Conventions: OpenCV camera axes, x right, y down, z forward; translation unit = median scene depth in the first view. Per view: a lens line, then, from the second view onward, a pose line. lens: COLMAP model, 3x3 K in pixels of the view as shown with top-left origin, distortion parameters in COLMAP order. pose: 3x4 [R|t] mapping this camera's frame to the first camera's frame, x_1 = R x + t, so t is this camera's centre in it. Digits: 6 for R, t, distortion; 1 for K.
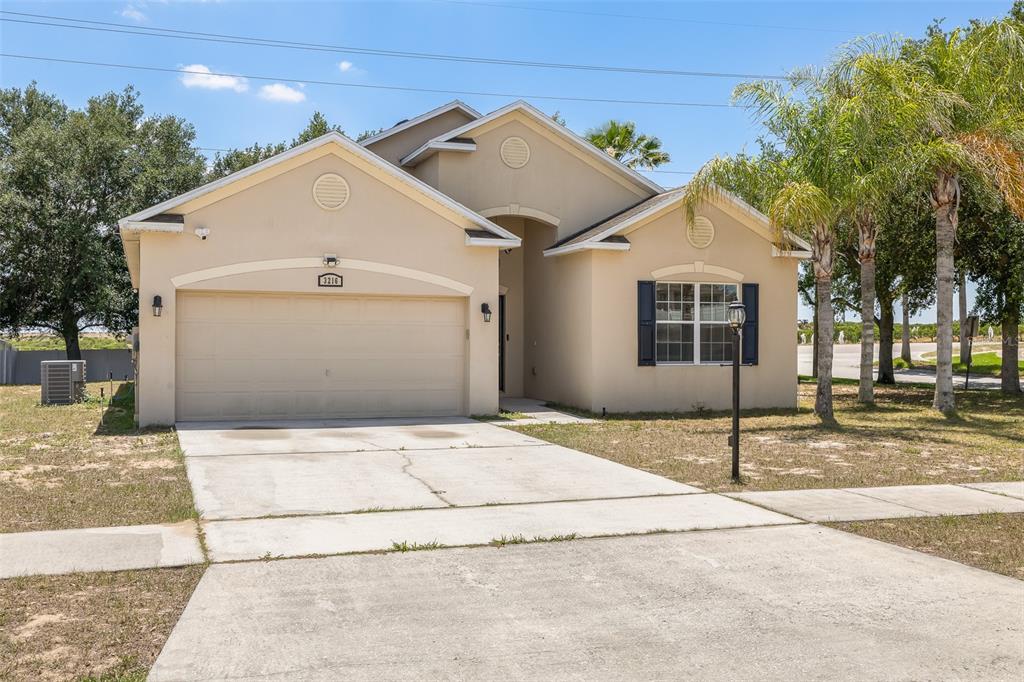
lens RADIAL K [[1041.8, 0, 532.4], [0, 1041.8, 341.1], [0, 0, 1]] dist [0.005096, -0.002443]
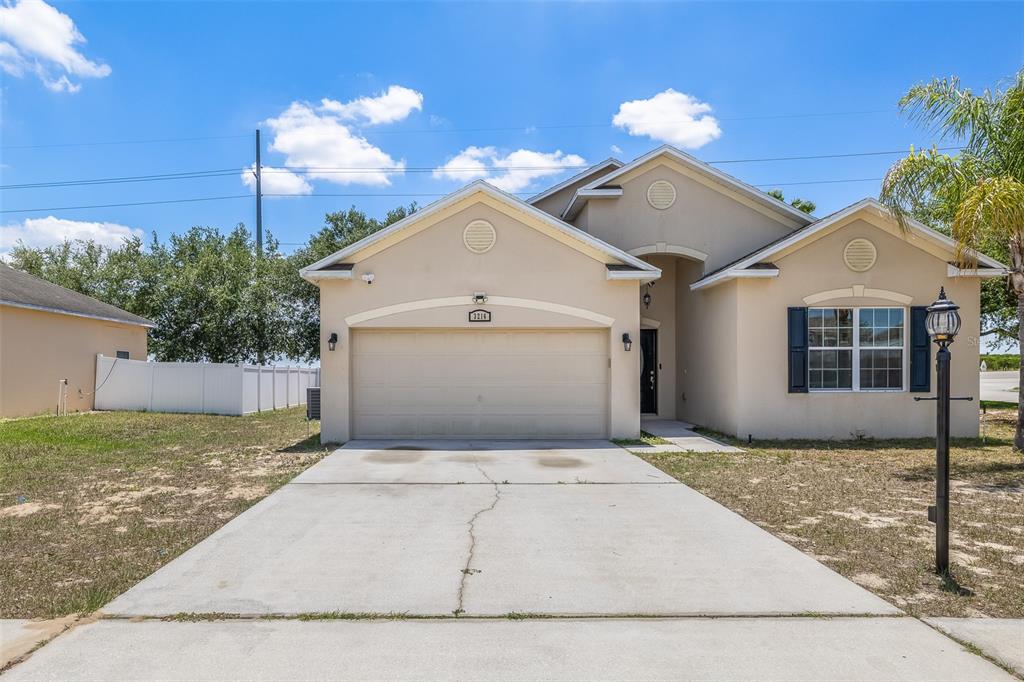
lens RADIAL K [[658.0, 0, 462.2], [0, 658.0, 380.2], [0, 0, 1]] dist [0.002100, 0.001294]
pose [[0.931400, -0.004521, -0.363970, 0.041313], [0.008246, 0.999928, 0.008683, 0.003867], [0.363904, -0.011089, 0.931370, 0.309586]]
